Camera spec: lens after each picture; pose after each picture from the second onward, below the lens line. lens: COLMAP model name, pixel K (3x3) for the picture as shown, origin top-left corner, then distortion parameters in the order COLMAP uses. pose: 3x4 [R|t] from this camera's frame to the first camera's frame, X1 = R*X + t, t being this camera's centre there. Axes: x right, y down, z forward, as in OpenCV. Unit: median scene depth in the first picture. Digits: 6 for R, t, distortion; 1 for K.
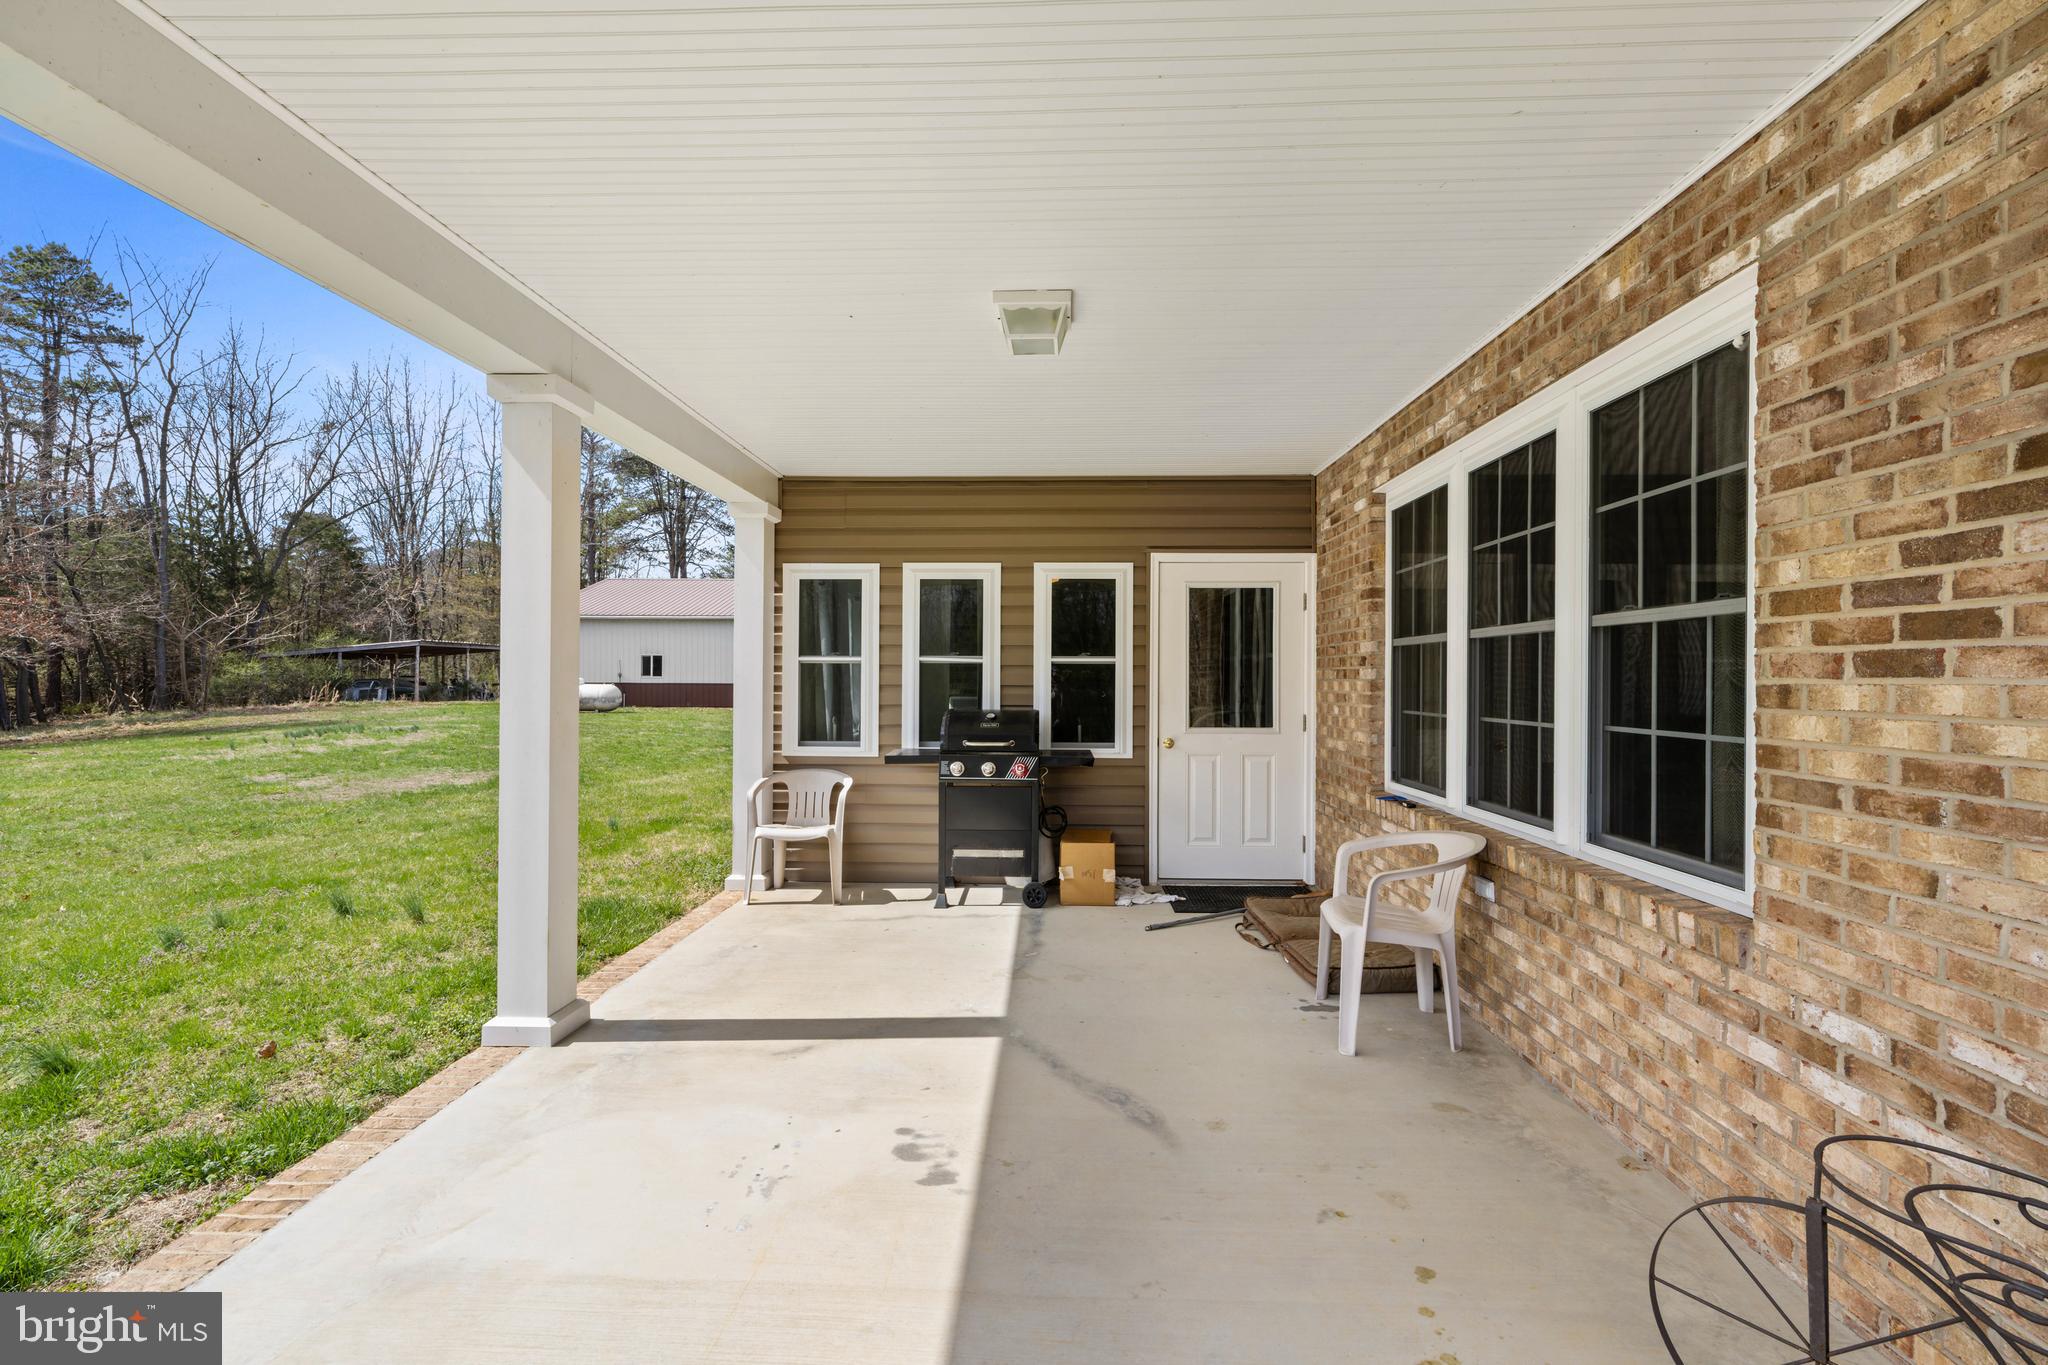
lens RADIAL K [[859.3, 0, 1024.8], [0, 859.3, 679.5], [0, 0, 1]] dist [-0.003683, 0.000933]
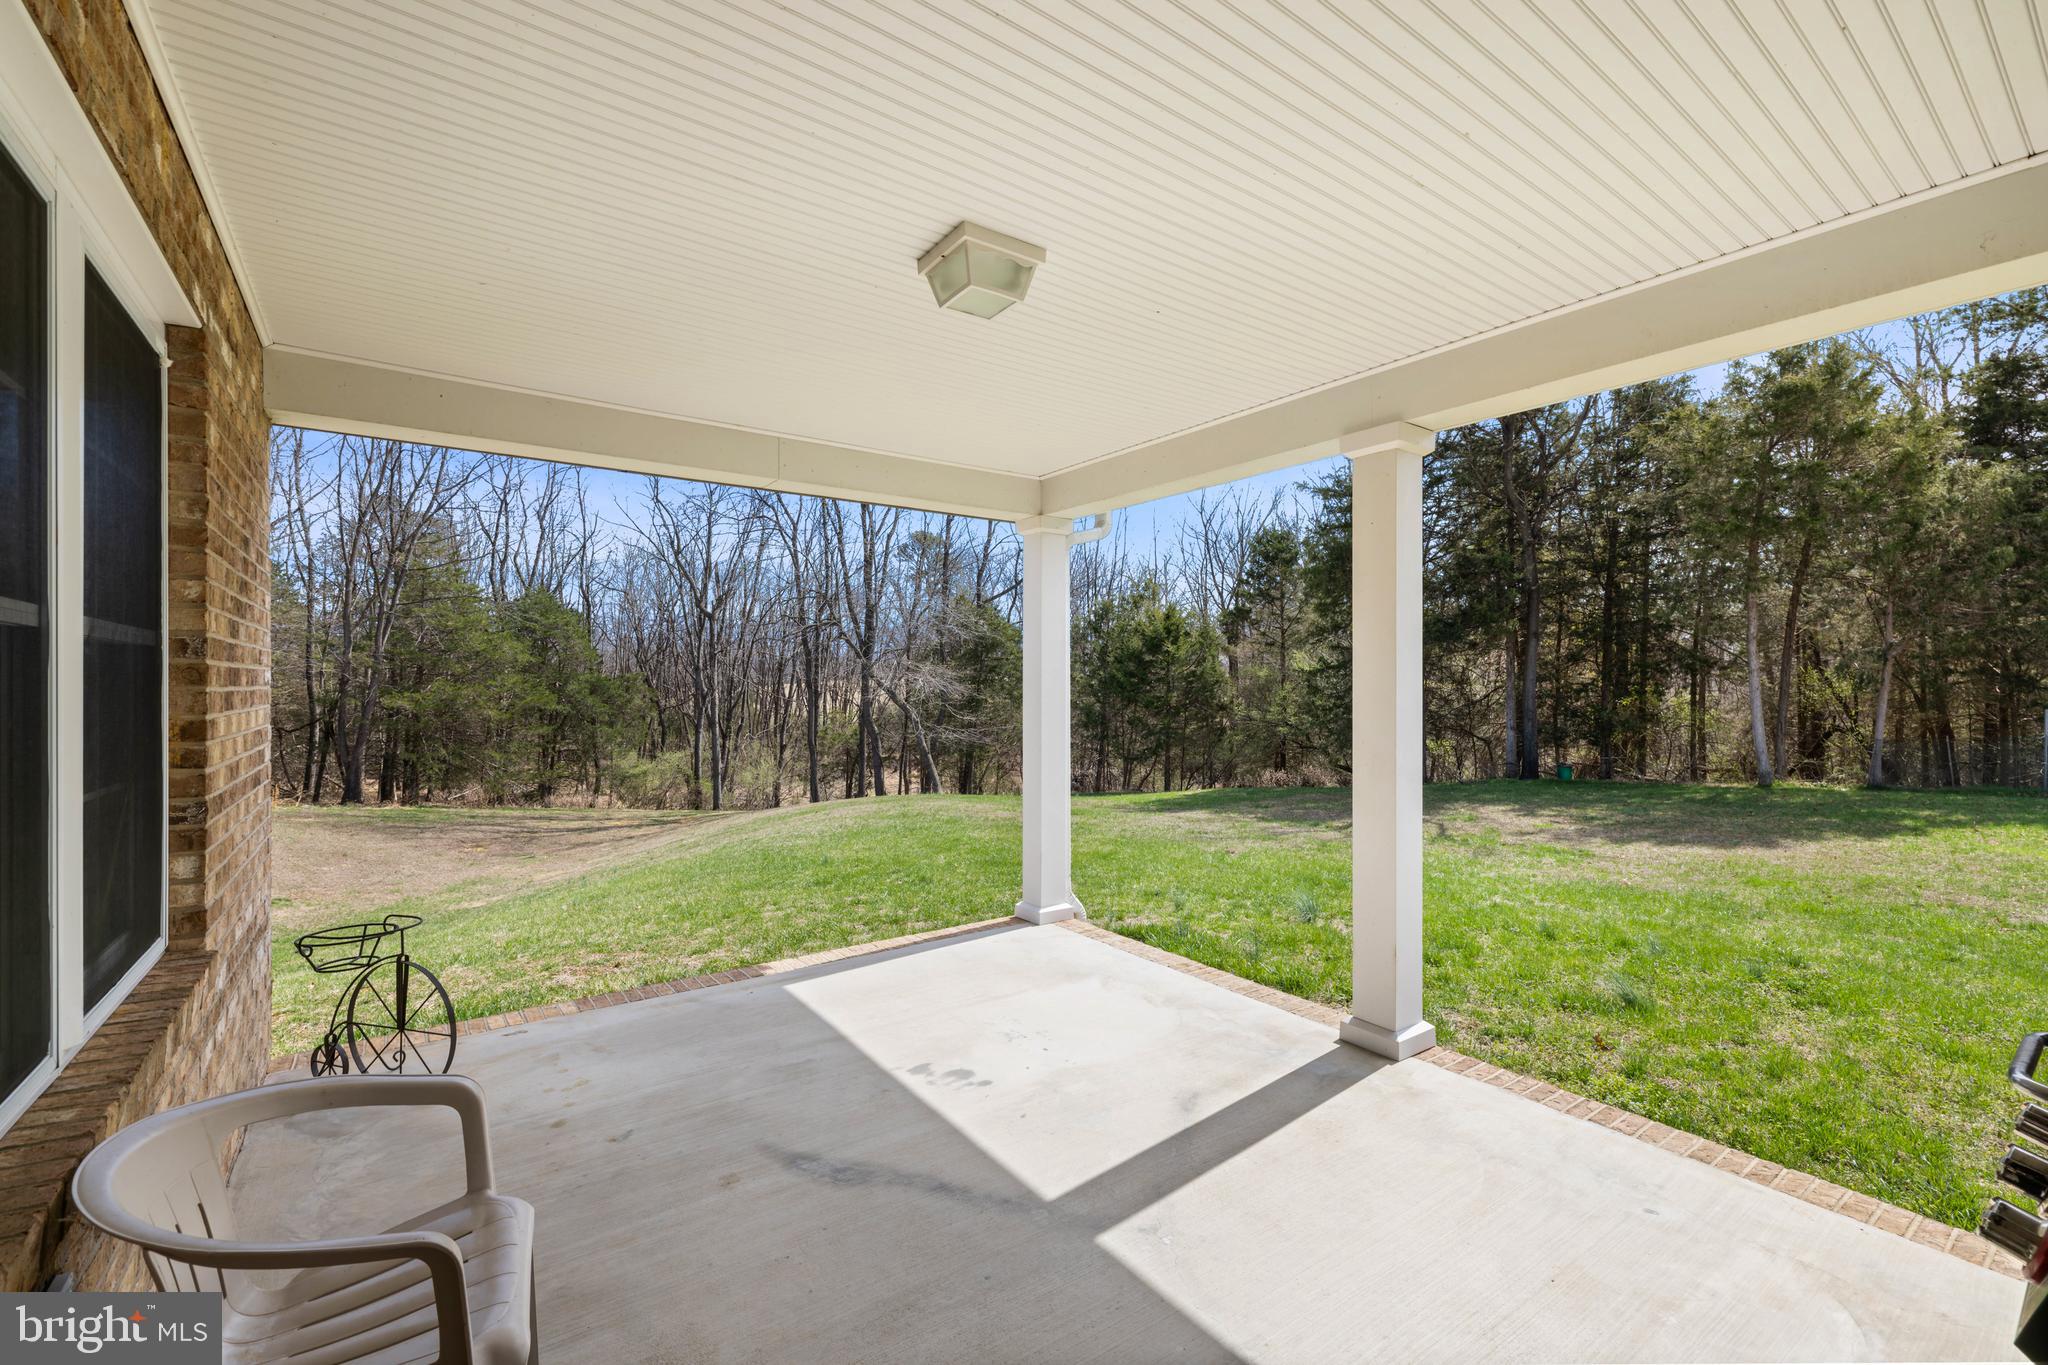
lens RADIAL K [[859.3, 0, 1026.6], [0, 859.3, 686.4], [0, 0, 1]] dist [-0.003683, 0.000933]
pose [[-0.791135, -0.006146, -0.611611, 0.512143], [-0.006220, 0.999979, -0.002003, -0.029812], [0.611610, 0.002220, -0.791156, 1.827619]]
